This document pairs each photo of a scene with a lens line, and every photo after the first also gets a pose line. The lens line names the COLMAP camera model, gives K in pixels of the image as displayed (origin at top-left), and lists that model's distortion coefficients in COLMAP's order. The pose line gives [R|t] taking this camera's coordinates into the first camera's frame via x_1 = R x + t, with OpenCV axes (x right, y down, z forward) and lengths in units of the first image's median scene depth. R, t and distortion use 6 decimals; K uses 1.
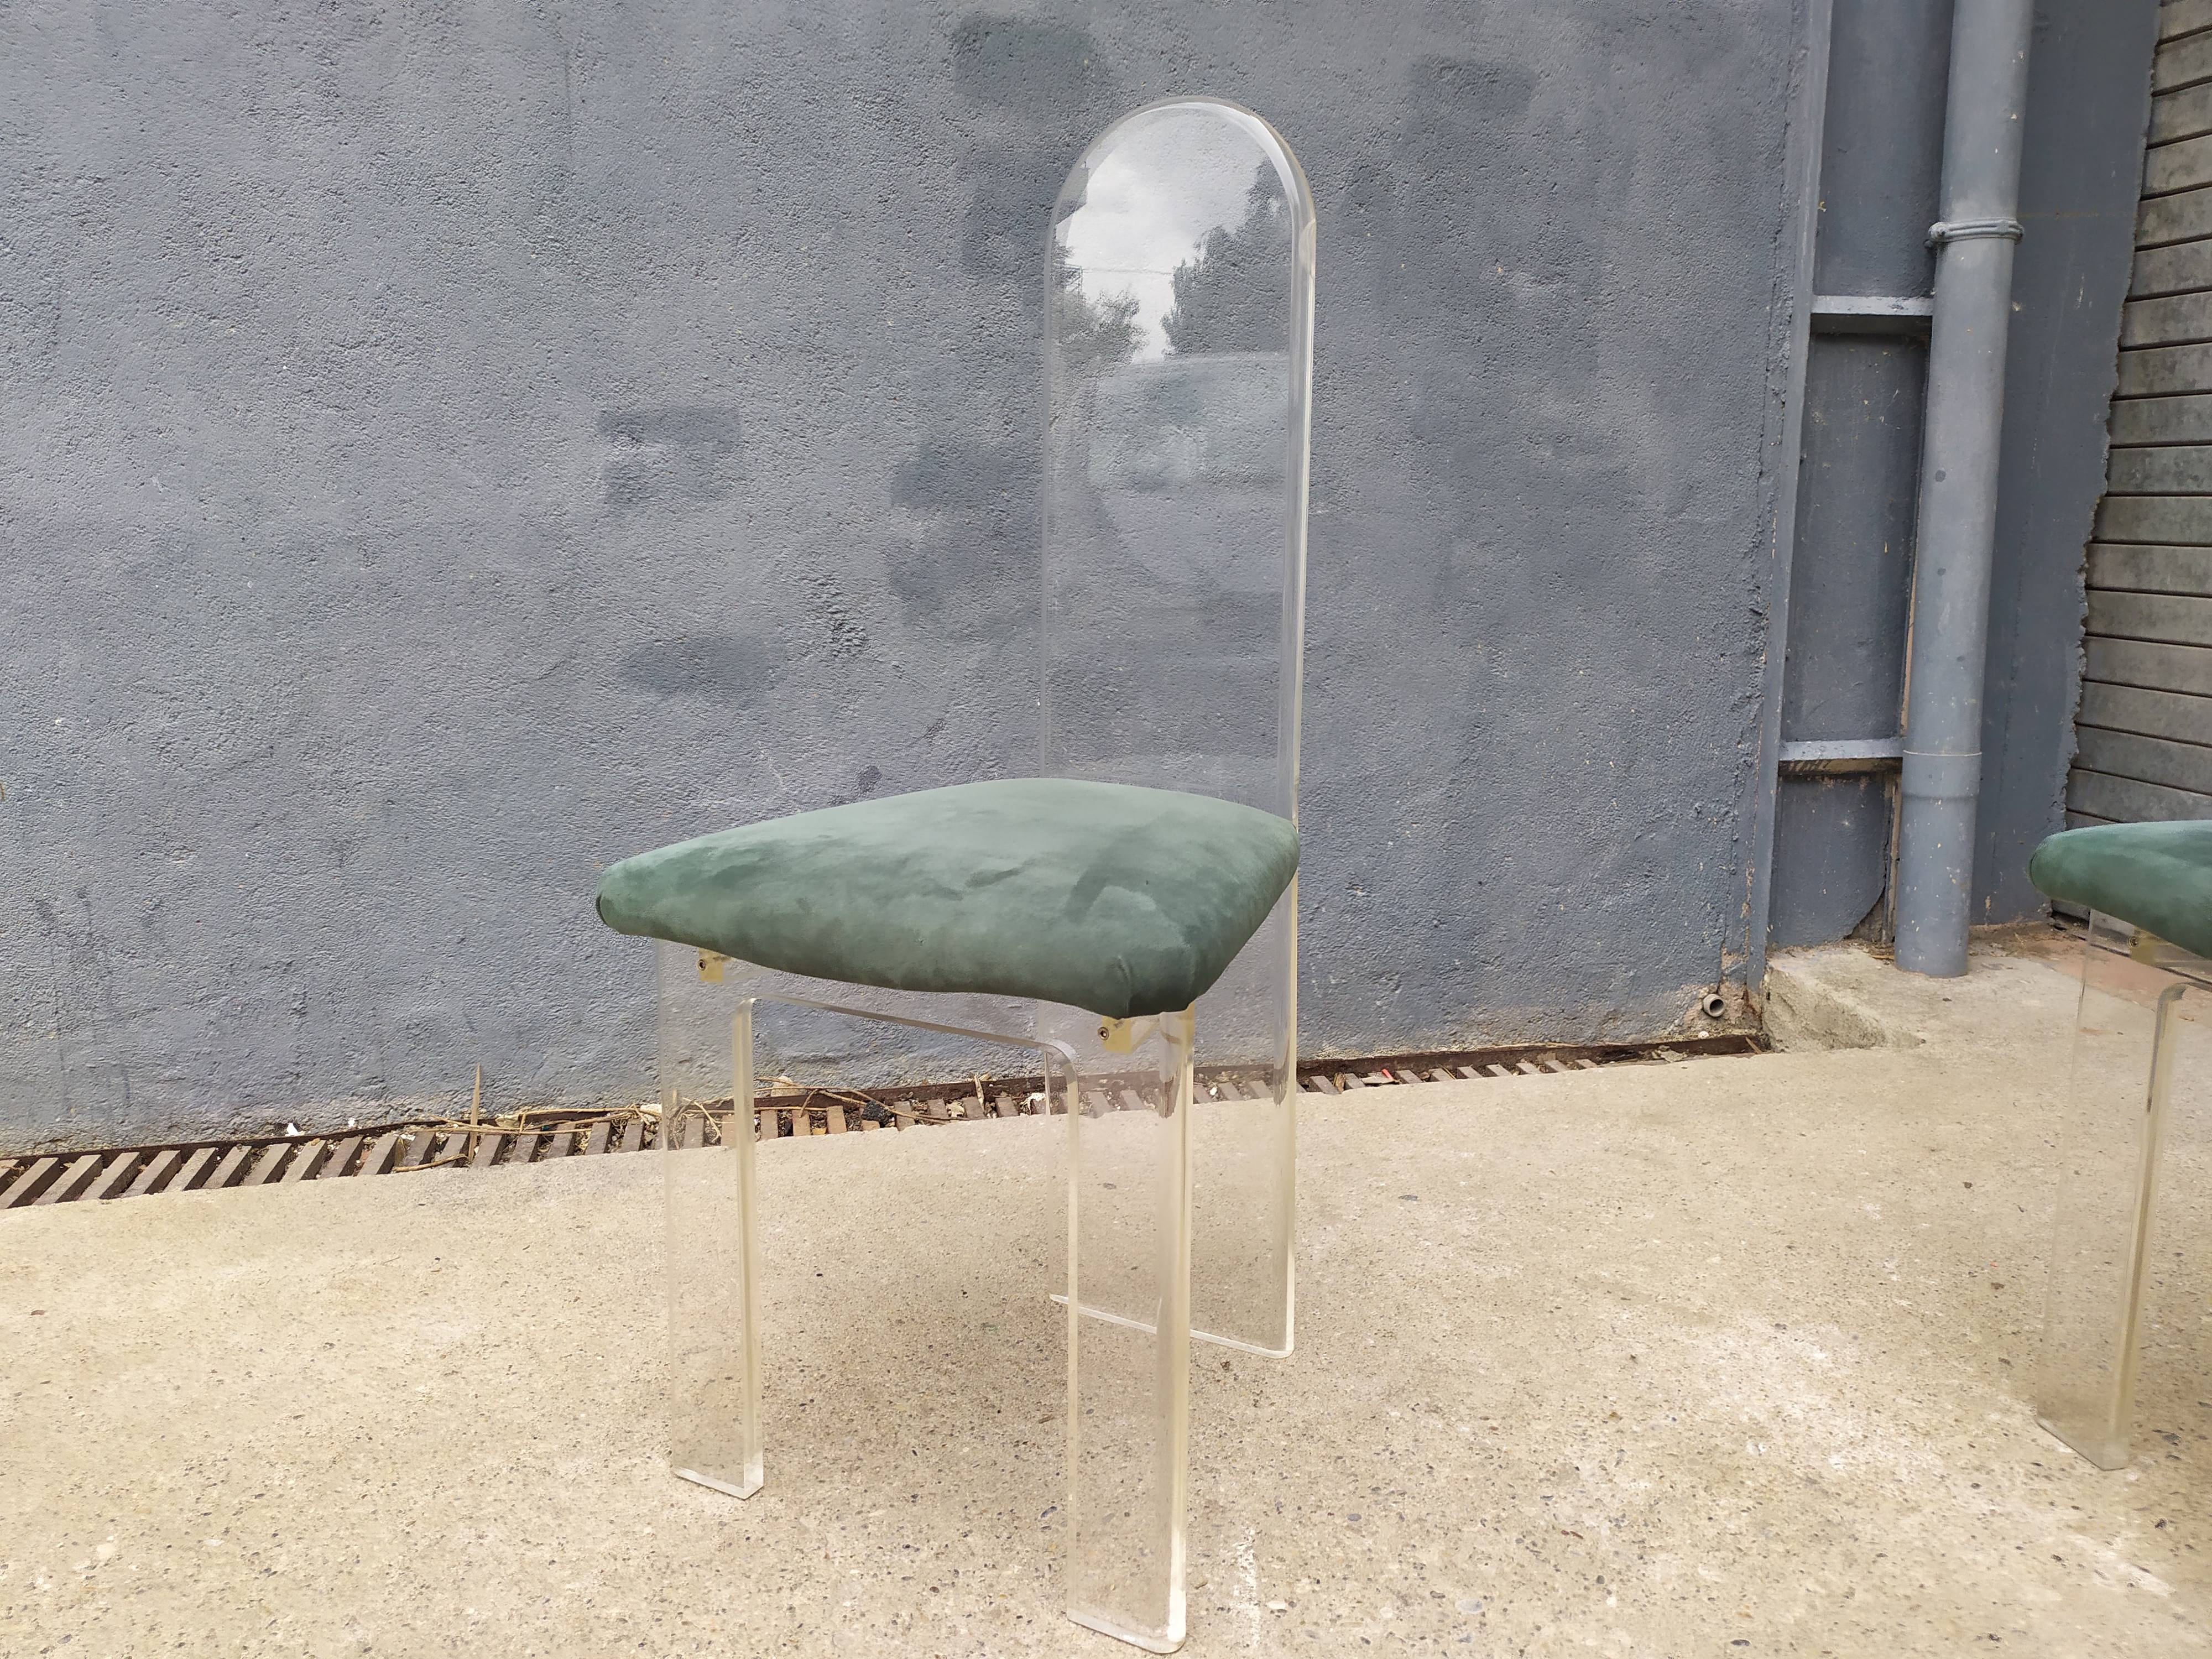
lens RADIAL K [[1701.7, 0, 1124.2], [0, 1701.7, 800.1], [0, 0, 1]] dist [0.048126, -0.047110]
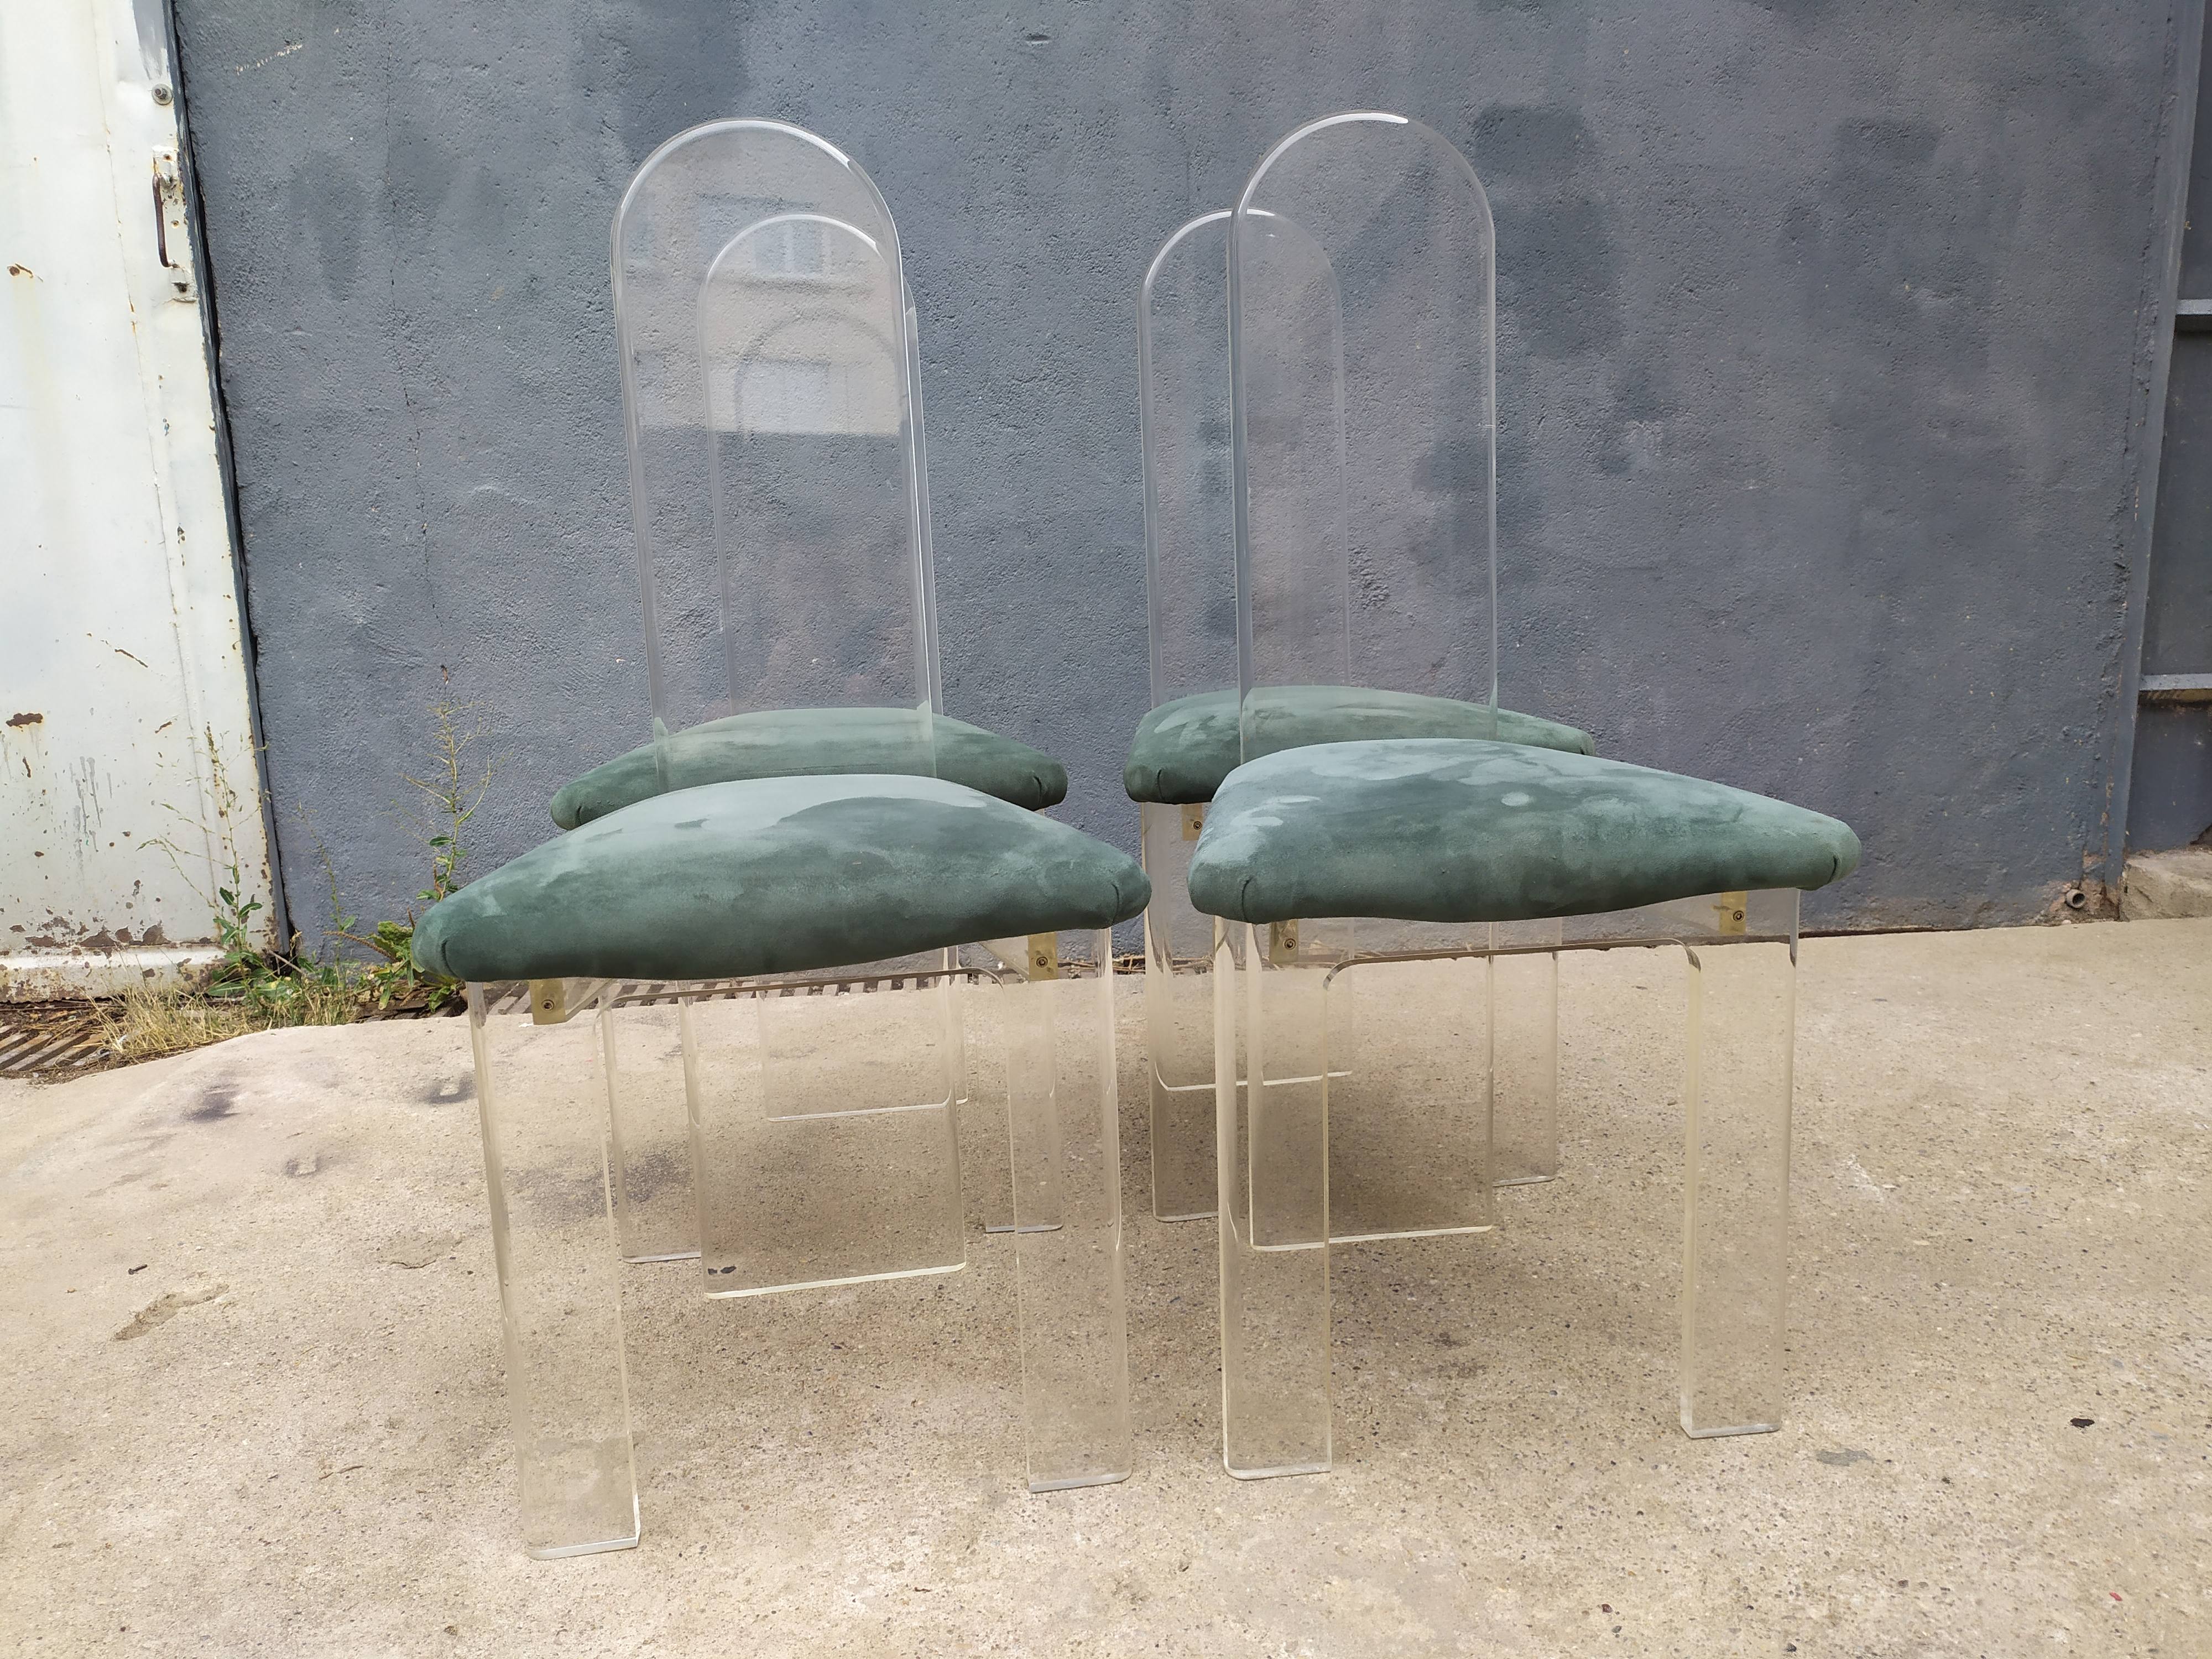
lens RADIAL K [[1701.7, 0, 1108.2], [0, 1701.7, 818.5], [0, 0, 1]] dist [0.048126, -0.047110]
pose [[0.993263, 0.003368, -0.115835, -0.218461], [-0.002119, 0.999938, 0.010908, 0.062285], [0.115864, -0.010589, 0.993209, -0.311260]]
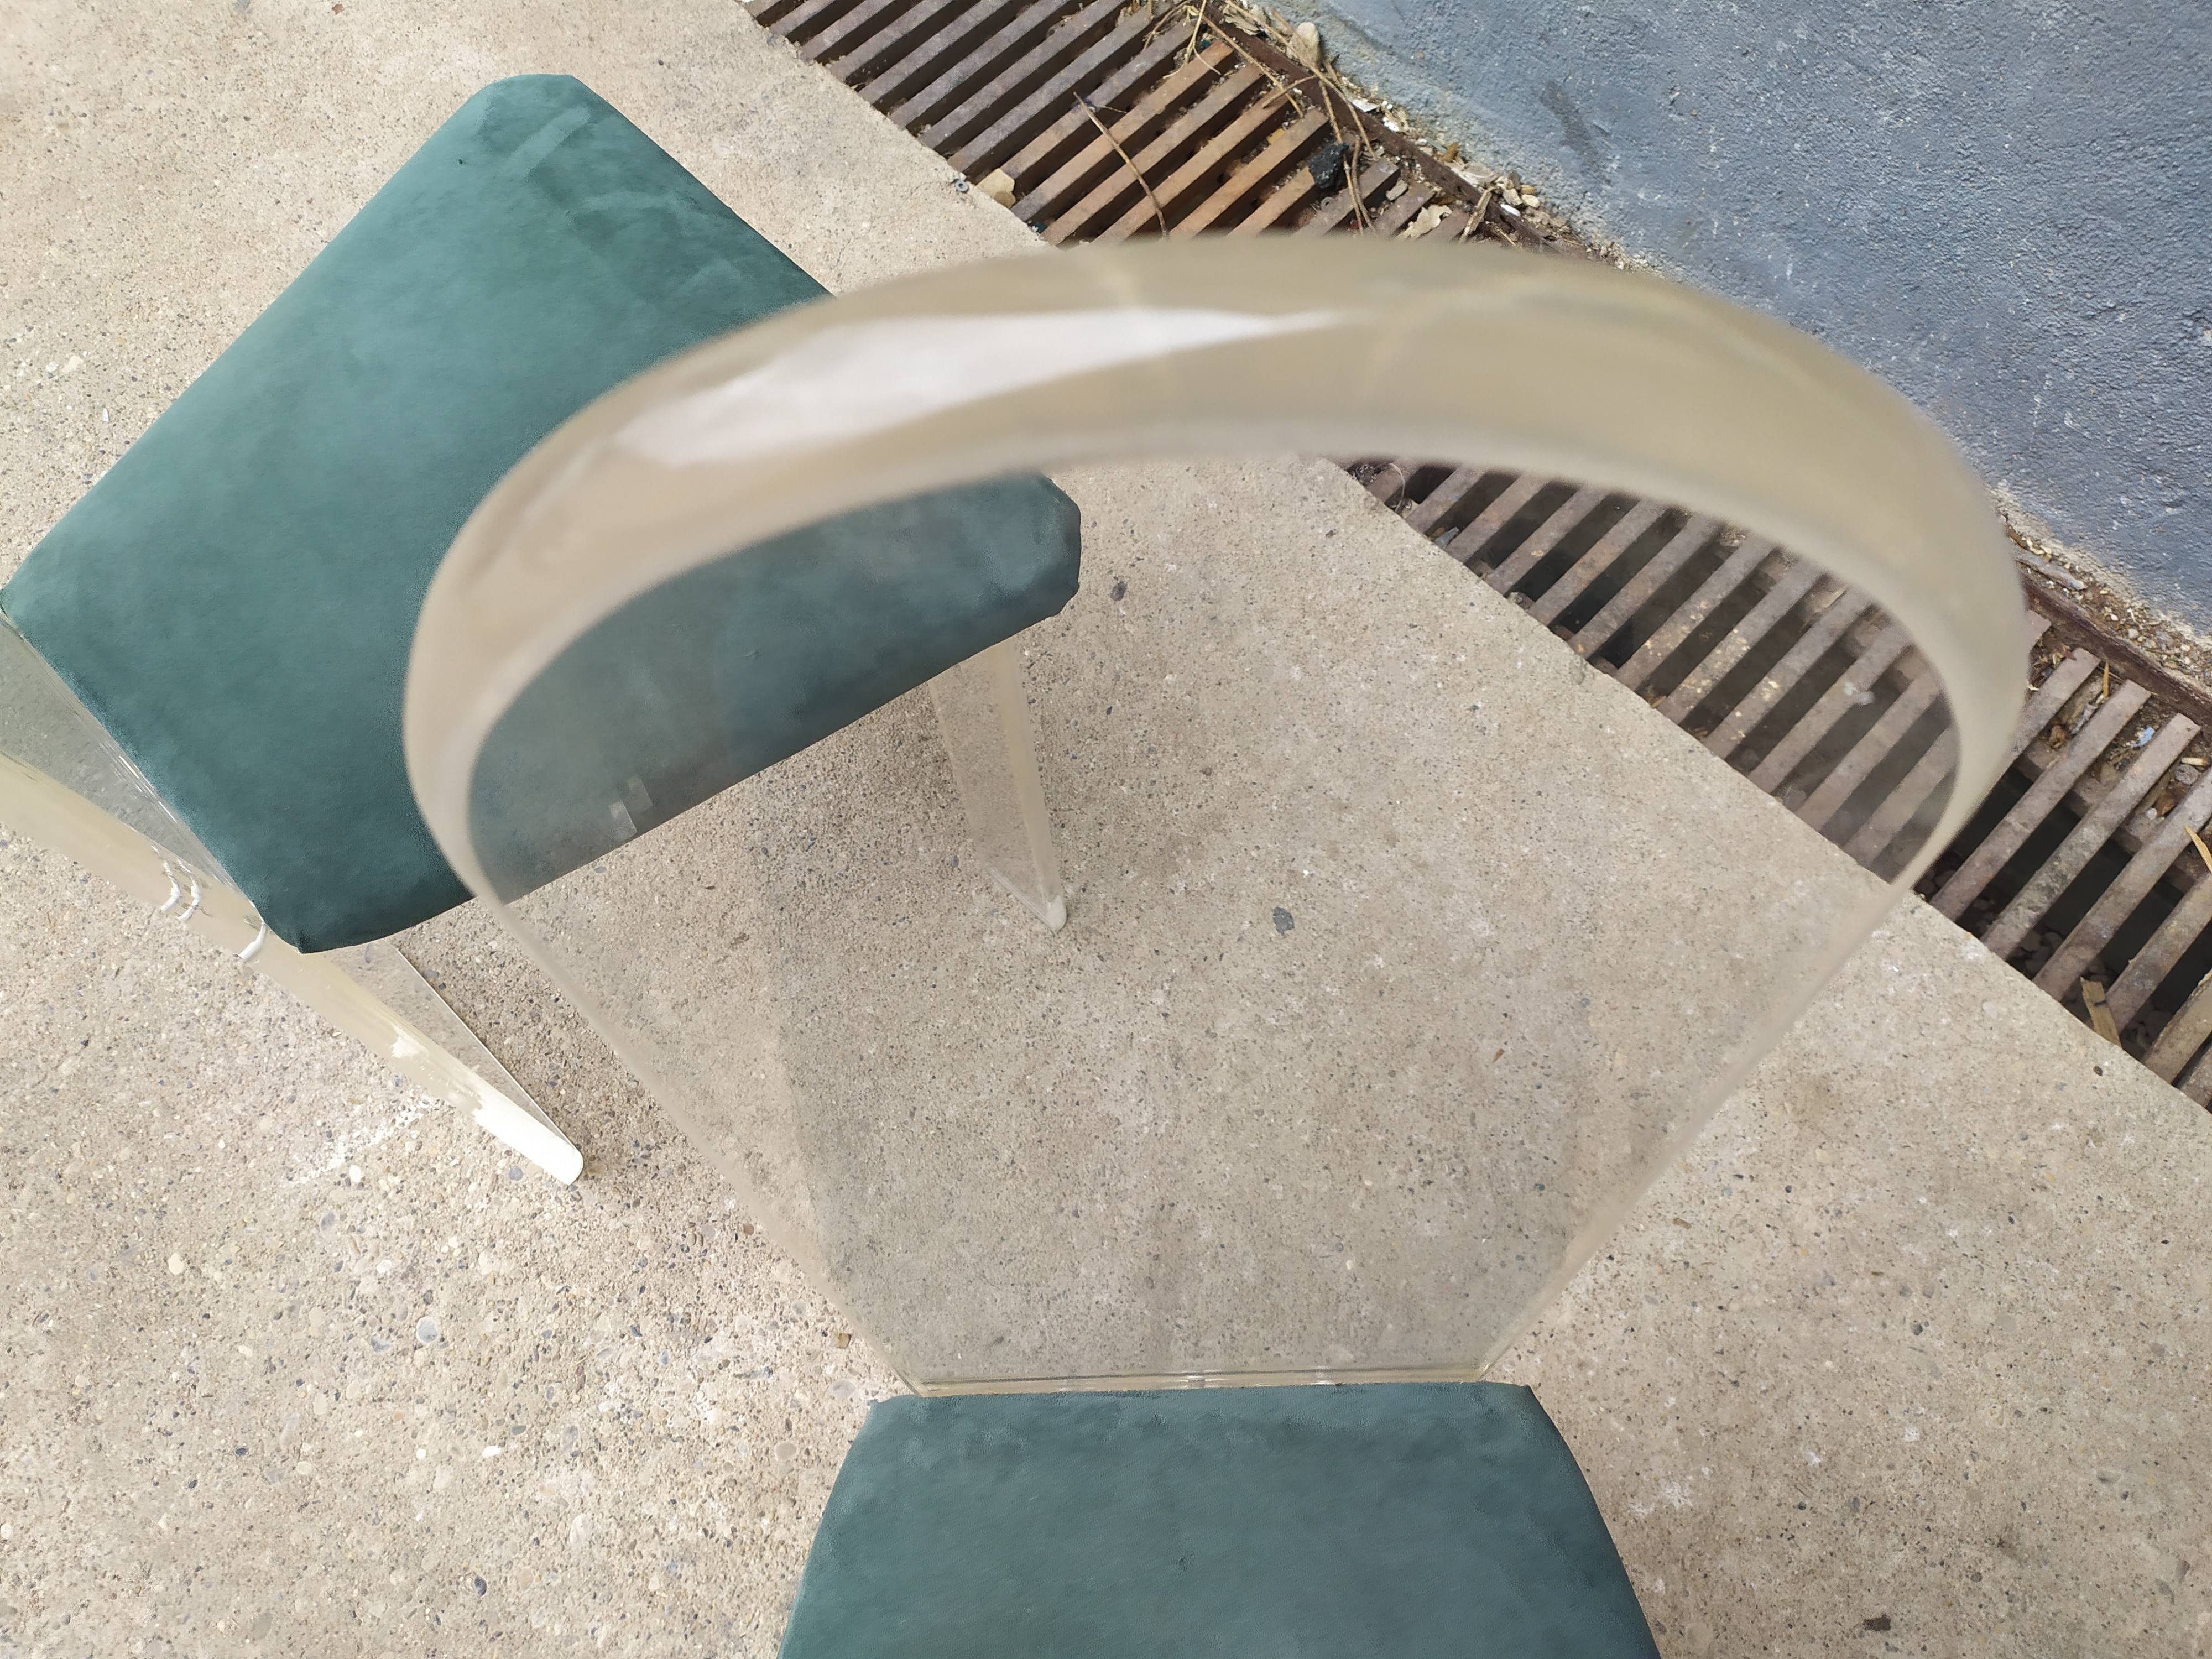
lens RADIAL K [[1701.7, 0, 1100.4], [0, 1701.7, 836.4], [0, 0, 1]] dist [0.048126, -0.047110]
pose [[0.544085, 0.762446, -0.350212, 0.280466], [-0.112138, 0.479737, 0.870217, -0.309413], [0.831503, -0.434200, 0.346517, 0.559926]]
